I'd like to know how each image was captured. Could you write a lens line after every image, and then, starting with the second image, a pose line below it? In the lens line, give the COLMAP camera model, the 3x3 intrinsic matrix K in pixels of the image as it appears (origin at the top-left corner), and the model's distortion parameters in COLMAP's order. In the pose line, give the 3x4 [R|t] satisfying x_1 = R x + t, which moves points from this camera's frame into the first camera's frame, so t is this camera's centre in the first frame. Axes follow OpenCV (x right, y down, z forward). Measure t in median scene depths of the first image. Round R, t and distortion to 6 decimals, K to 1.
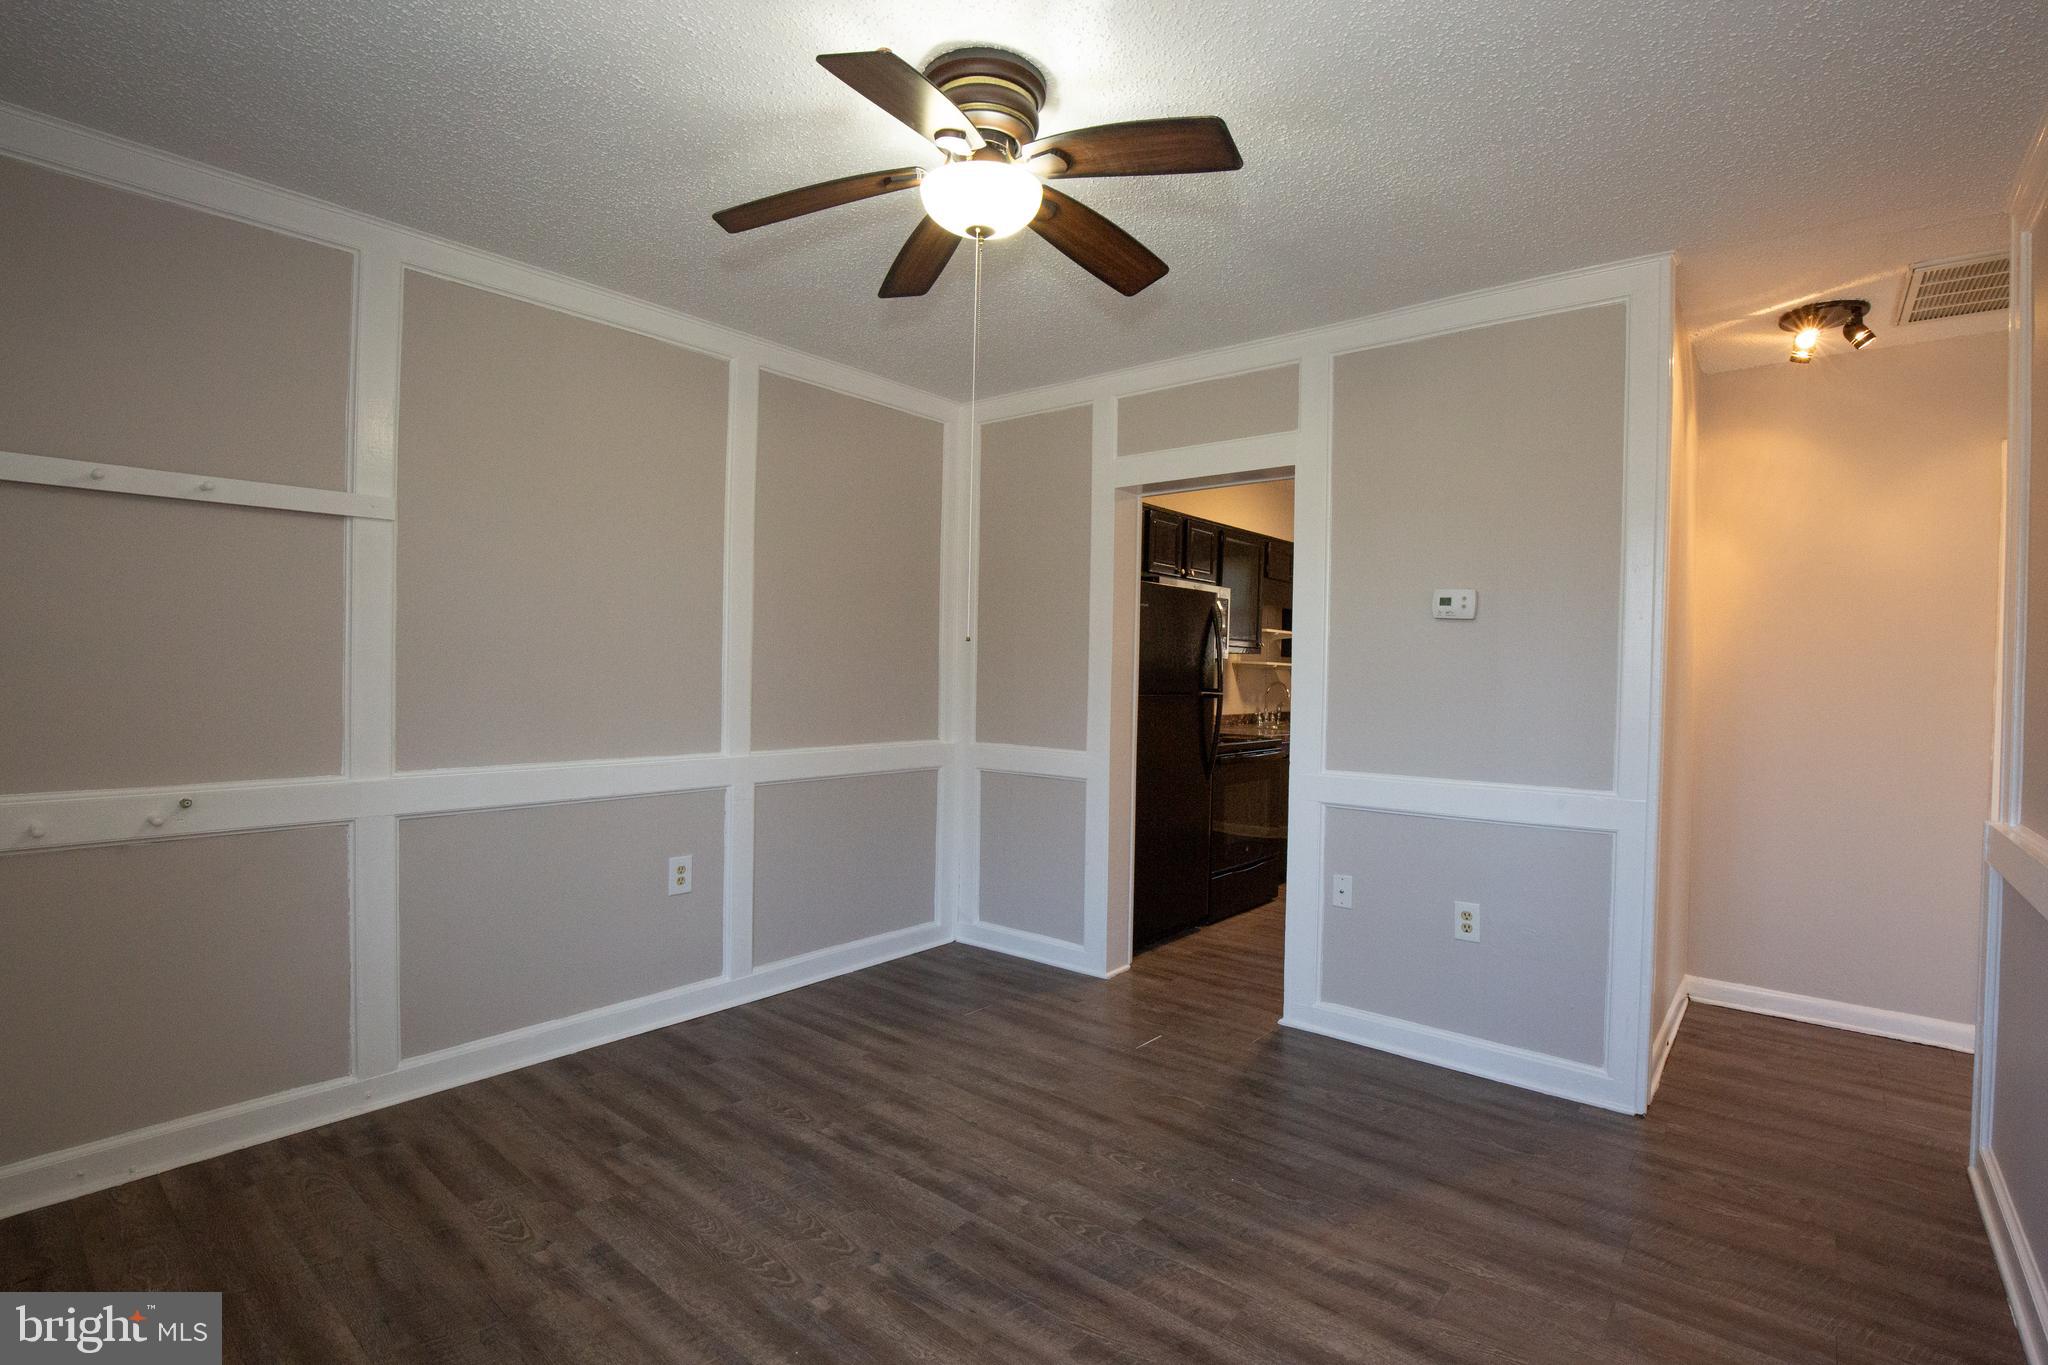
lens RADIAL K [[955.7, 0, 1032.7], [0, 955.7, 687.8], [0, 0, 1]] dist [-0.034710, 0.006493]
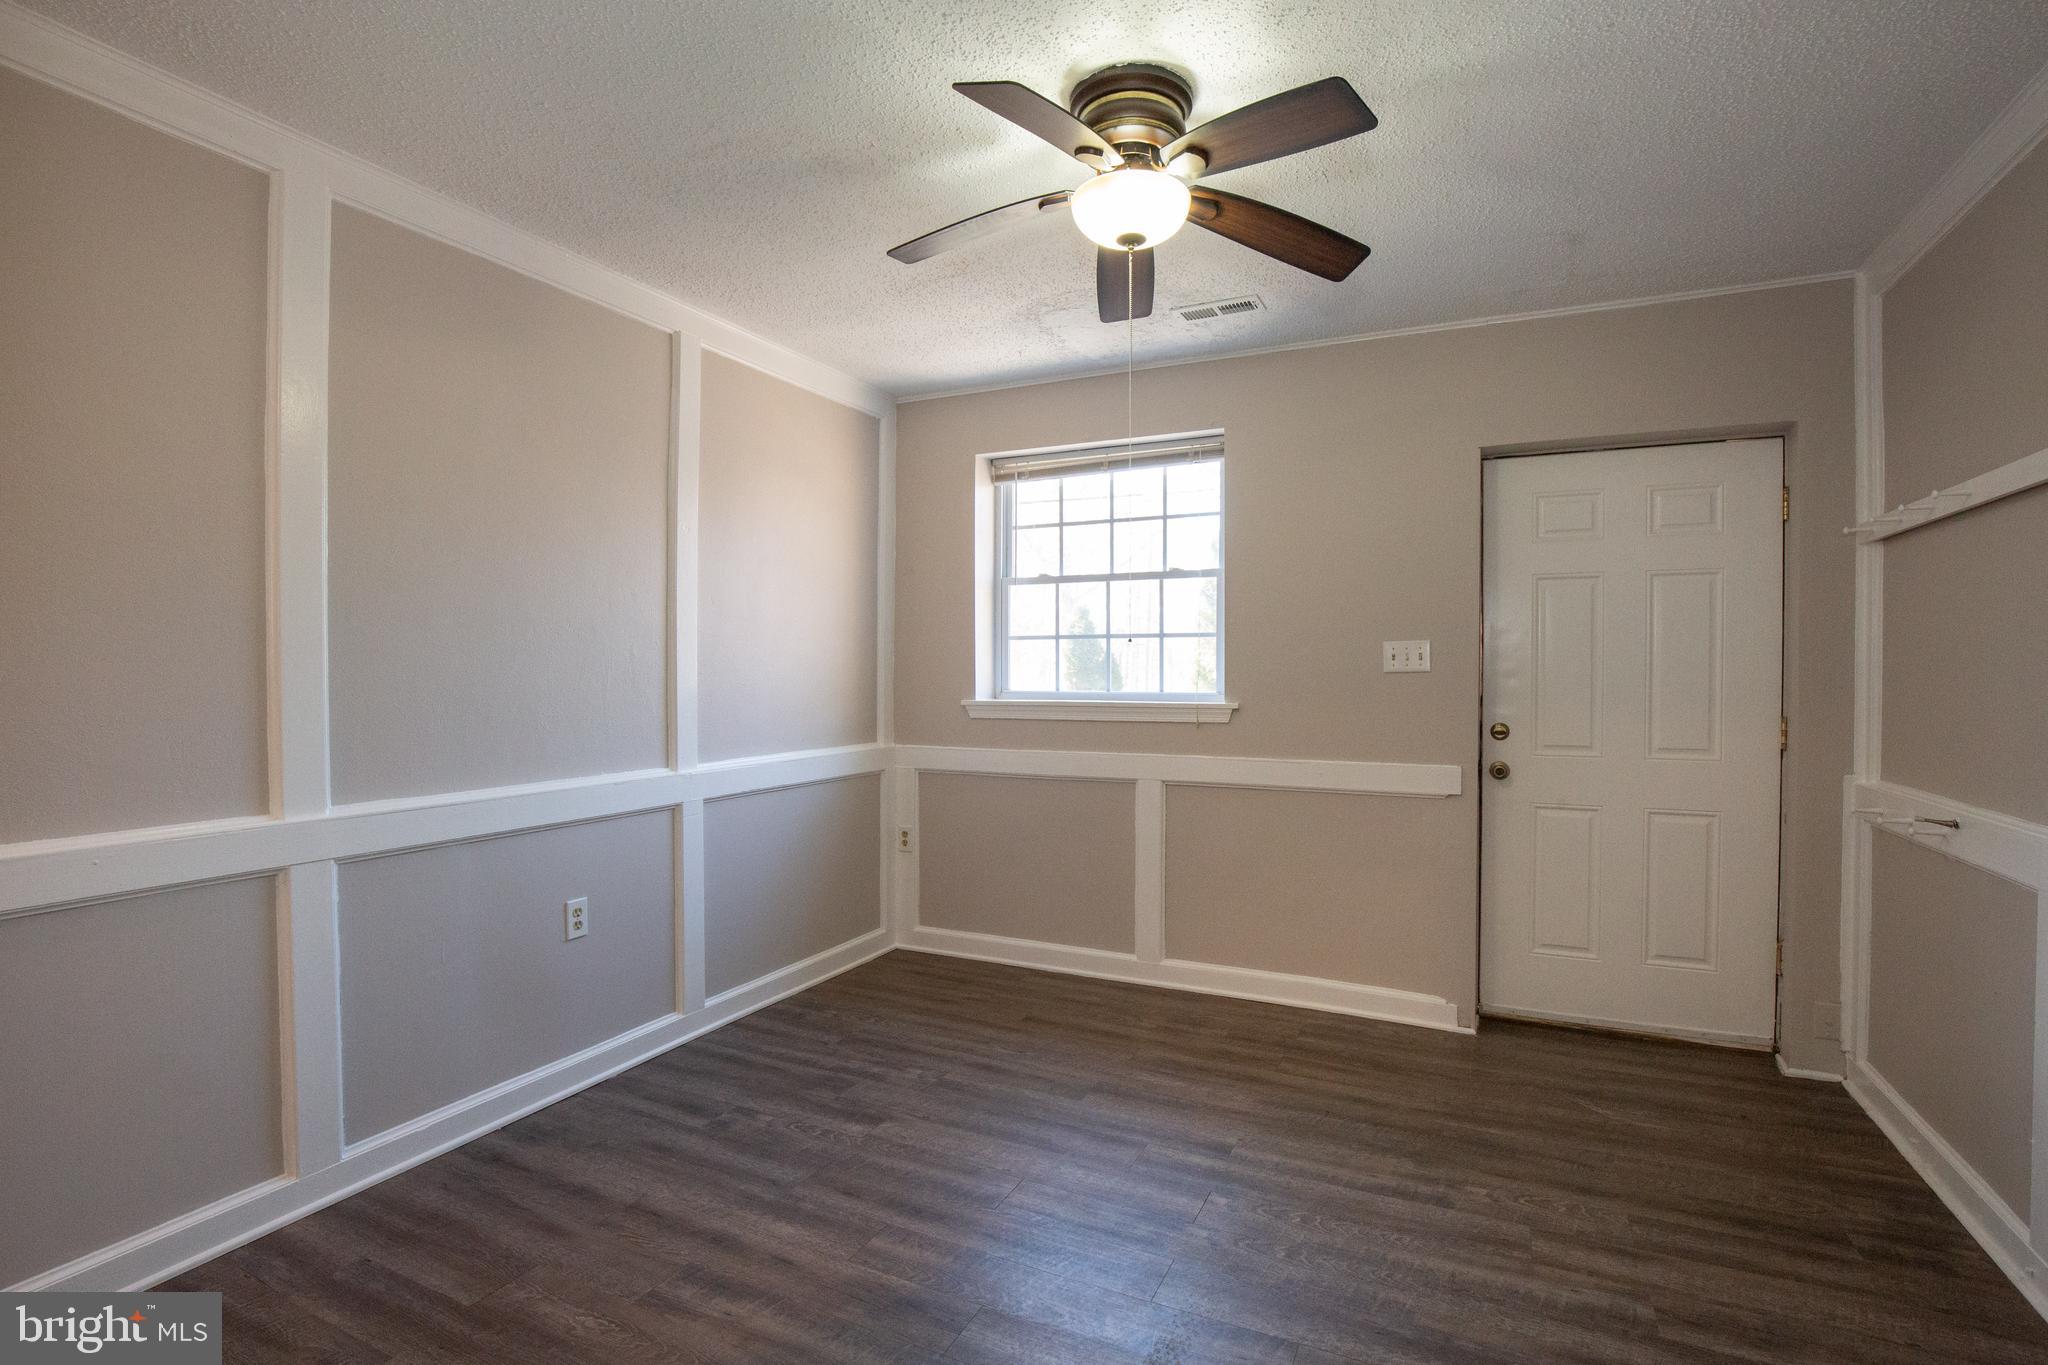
lens RADIAL K [[955.7, 0, 1039.0], [0, 955.7, 690.2], [0, 0, 1]] dist [-0.034710, 0.006493]
pose [[-0.968526, -0.014161, -0.248511, 0.224958], [-0.023110, 0.999184, 0.033130, -0.020931], [0.247839, 0.037831, -0.968062, 1.539917]]
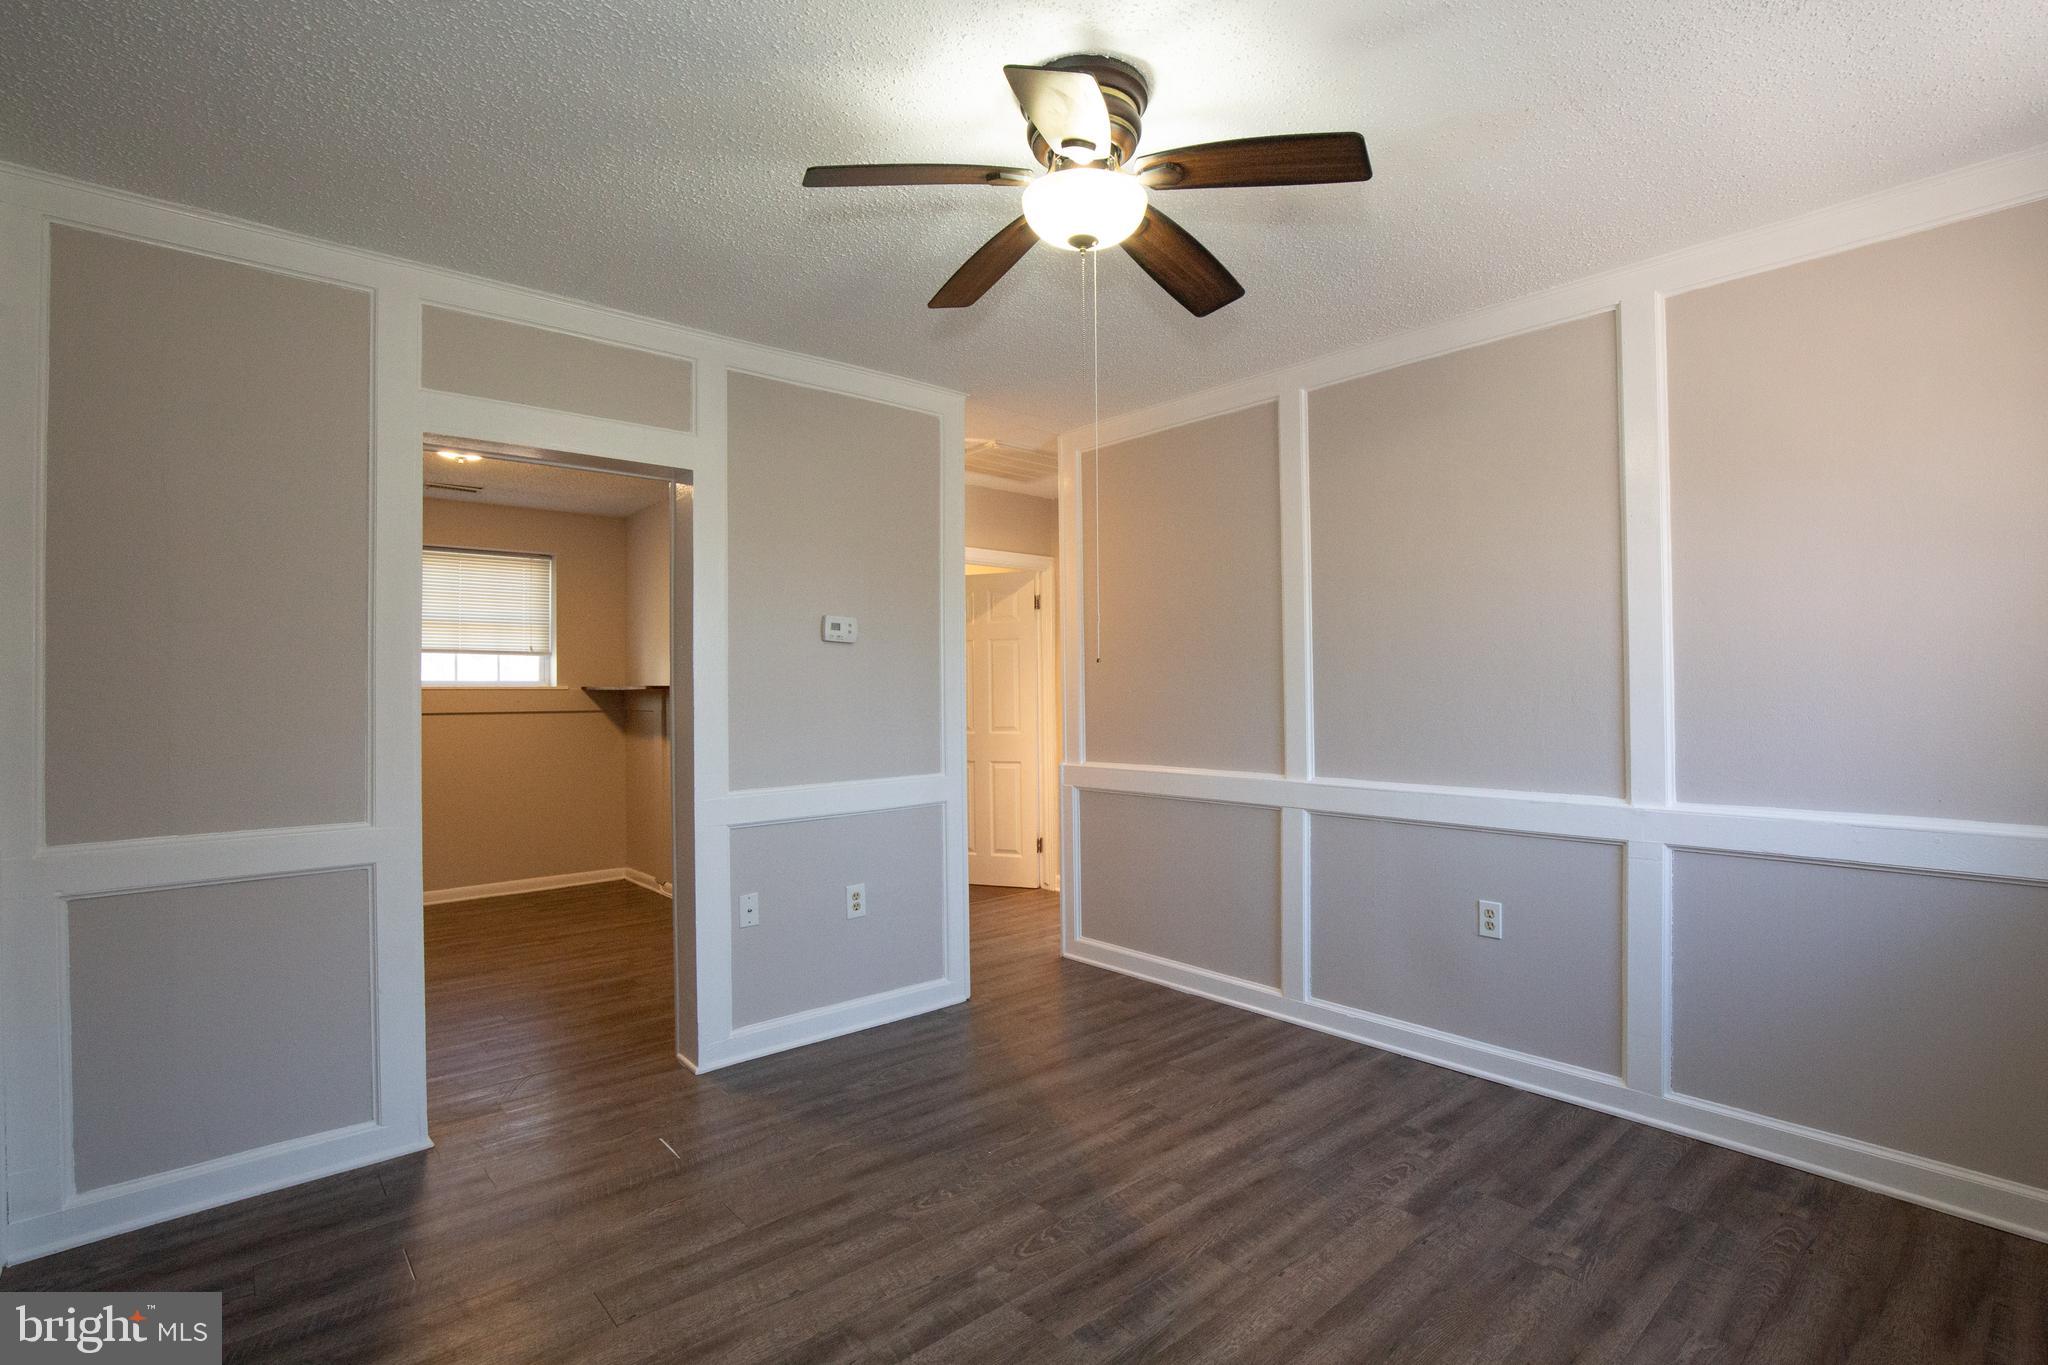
lens RADIAL K [[955.7, 0, 1041.1], [0, 955.7, 688.9], [0, 0, 1]] dist [-0.034710, 0.006493]
pose [[0.153077, -0.017163, 0.988065, -0.798316], [0.031104, 0.999437, 0.012542, -0.027592], [-0.987725, 0.028813, 0.153524, 0.704596]]
